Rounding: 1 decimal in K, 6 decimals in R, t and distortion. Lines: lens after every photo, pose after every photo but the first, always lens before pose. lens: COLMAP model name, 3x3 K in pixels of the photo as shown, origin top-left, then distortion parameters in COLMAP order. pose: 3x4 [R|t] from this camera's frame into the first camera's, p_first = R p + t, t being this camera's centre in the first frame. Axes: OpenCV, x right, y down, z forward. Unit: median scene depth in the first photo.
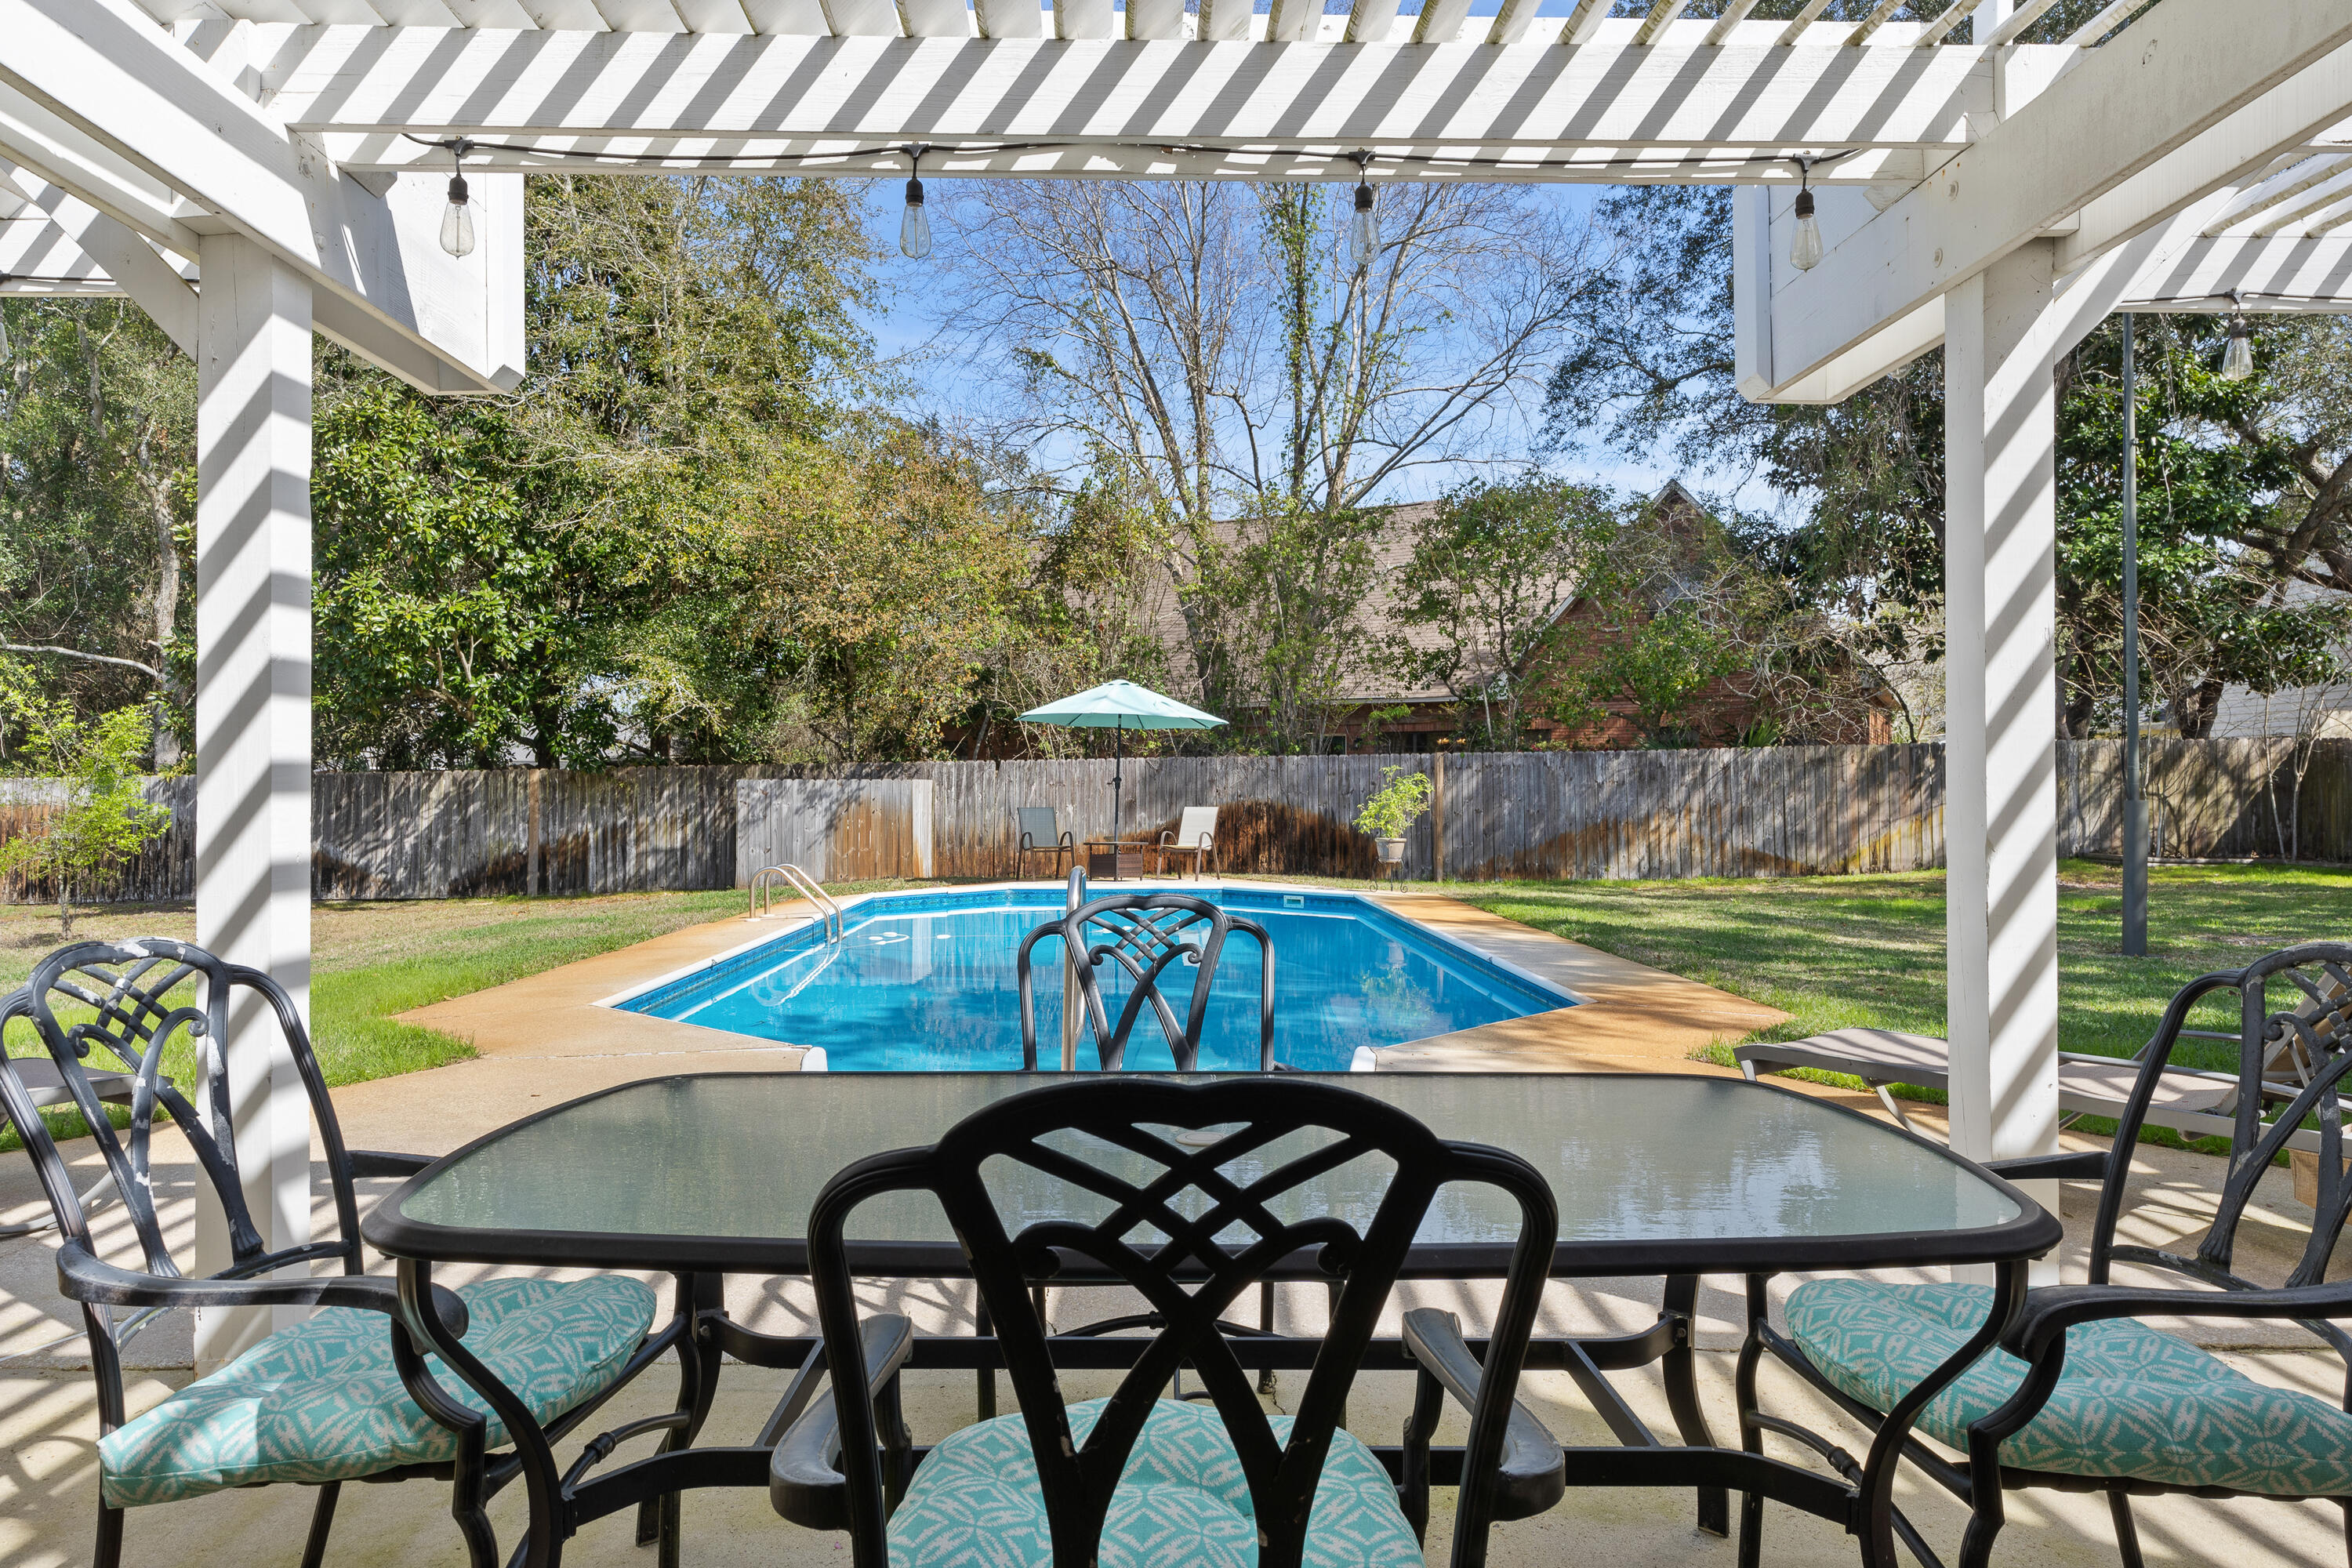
lens RADIAL K [[1541.8, 0, 1192.4], [0, 1541.8, 768.4], [0, 0, 1]] dist [-0.008028, 0.005511]
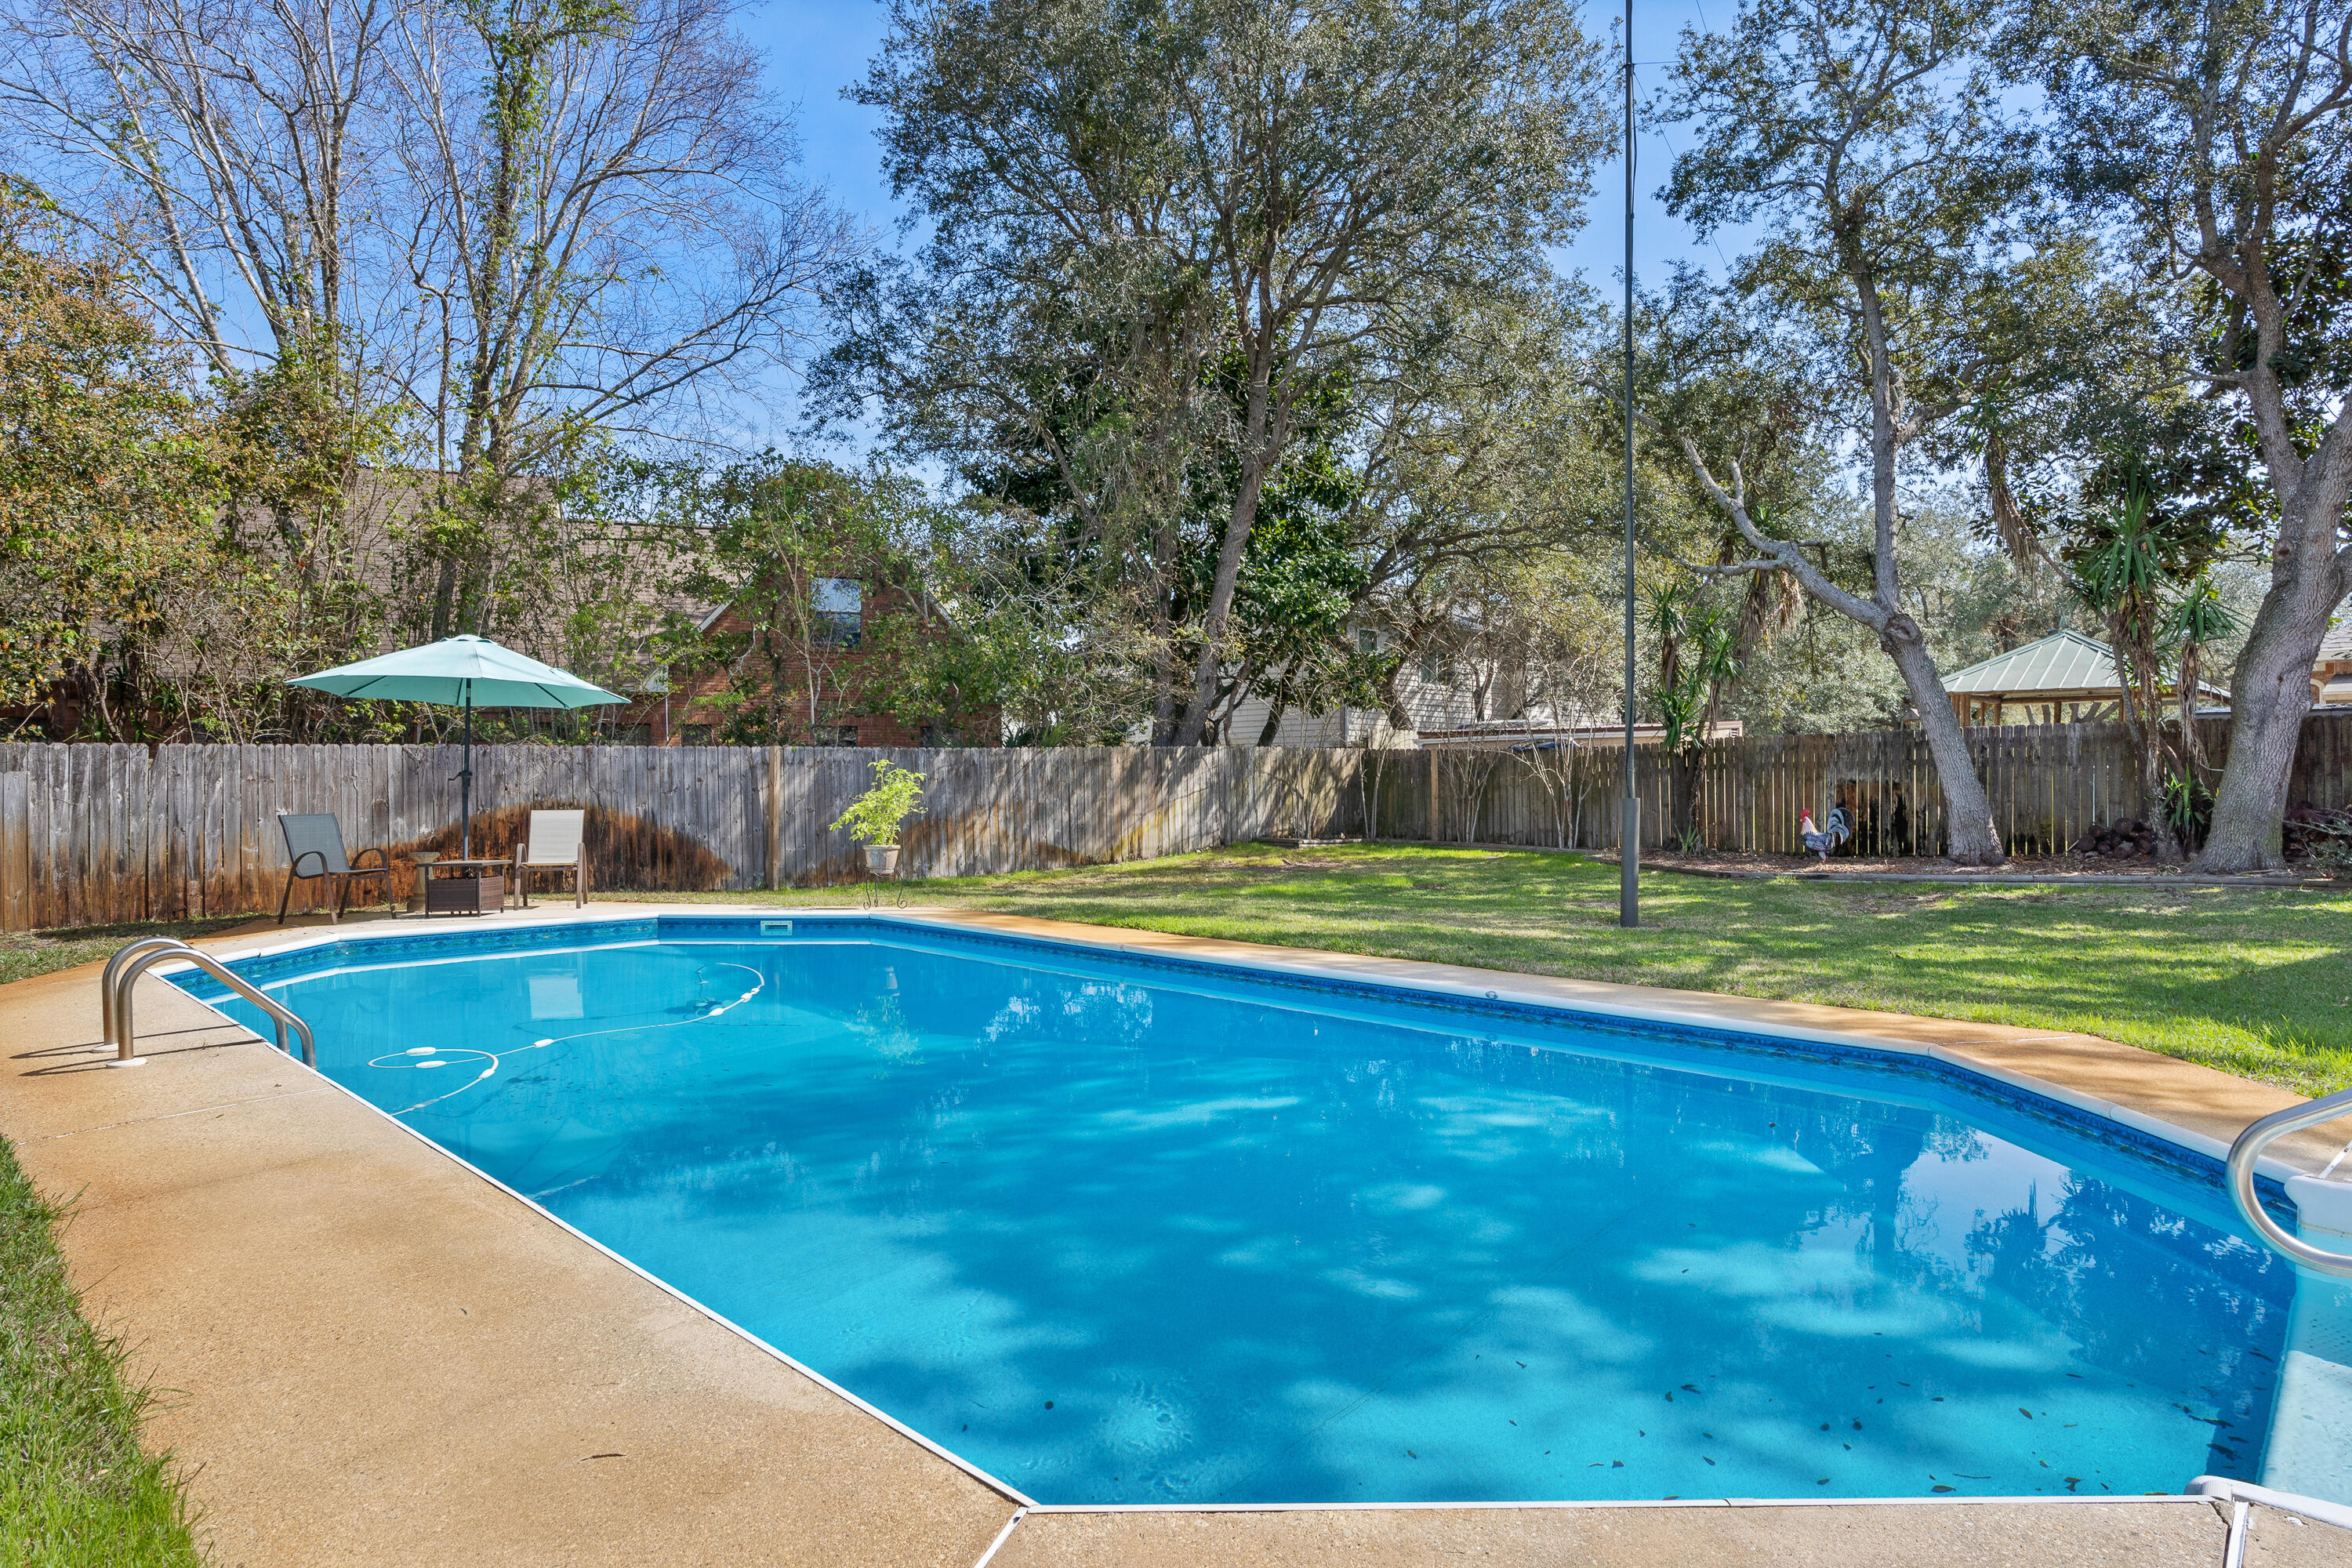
lens RADIAL K [[1300.9, 0, 1166.5], [0, 1300.9, 786.6], [0, 0, 1]] dist [0.001684, 0.000019]
pose [[0.723337, -0.000327, 0.690495, -0.197675], [-0.009291, 0.999905, 0.010207, 0.003459], [-0.690432, -0.013799, 0.723265, 0.293124]]
